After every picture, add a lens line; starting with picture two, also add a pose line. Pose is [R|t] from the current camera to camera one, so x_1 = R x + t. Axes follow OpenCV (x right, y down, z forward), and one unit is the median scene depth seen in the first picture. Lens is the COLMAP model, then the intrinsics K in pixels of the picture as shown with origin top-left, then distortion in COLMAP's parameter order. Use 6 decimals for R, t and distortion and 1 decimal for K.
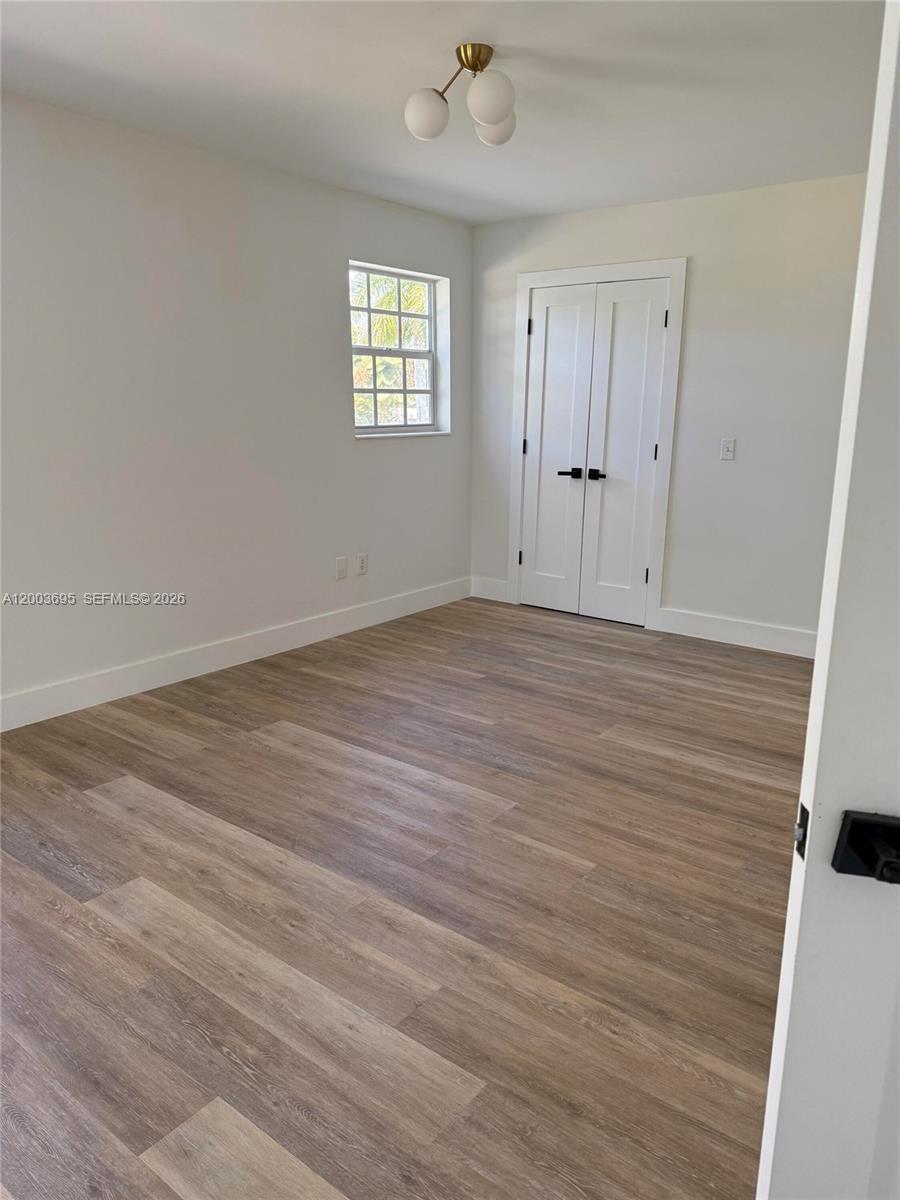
lens RADIAL K [[854.0, 0, 441.9], [0, 854.0, 563.2], [0, 0, 1]] dist [0.106058, -0.108700]
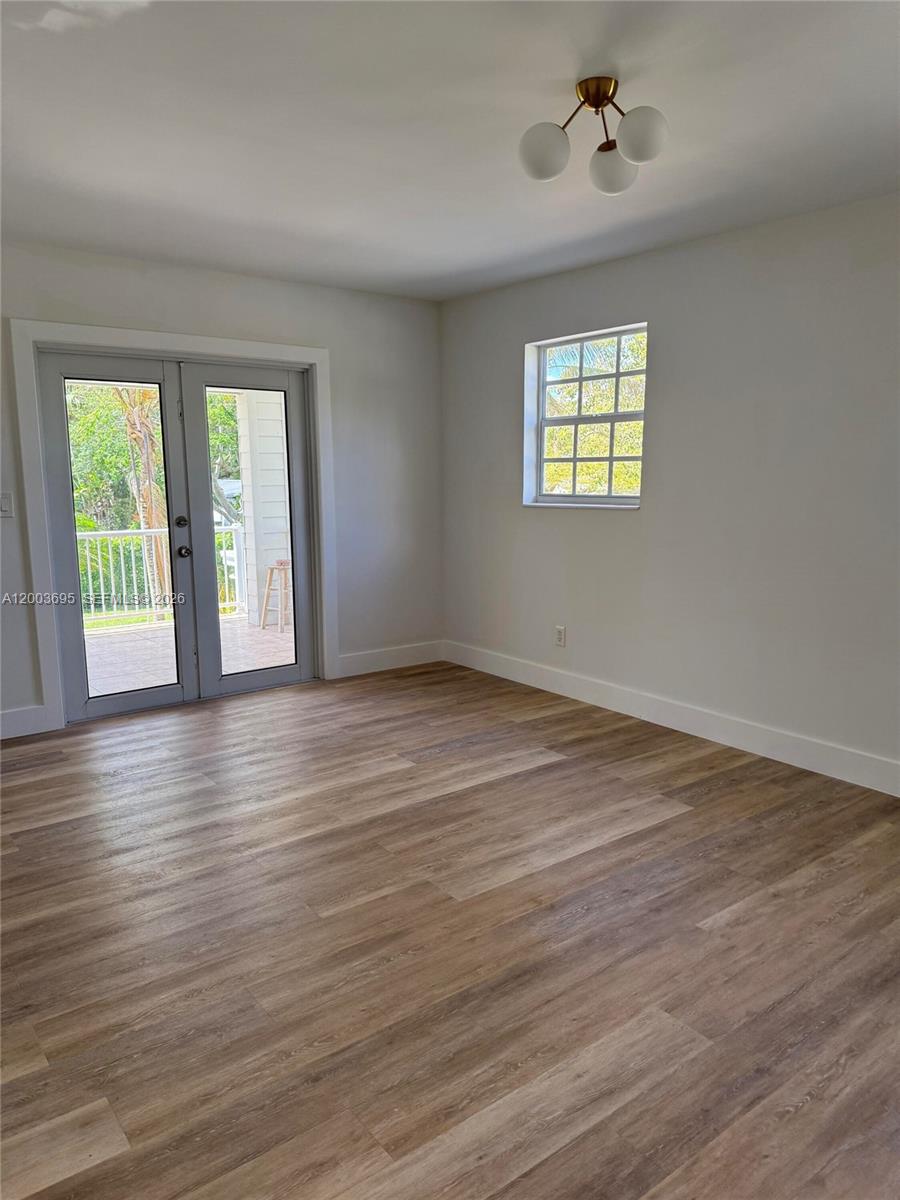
lens RADIAL K [[835.2, 0, 450.0], [0, 835.2, 600.0], [0, 0, 1]] dist [0.102731, -0.159800]
pose [[-0.246034, 0.140935, -0.958960, 0.870060], [-0.184603, 0.964449, 0.189104, -0.192265], [0.951519, 0.223553, -0.211270, 1.054768]]
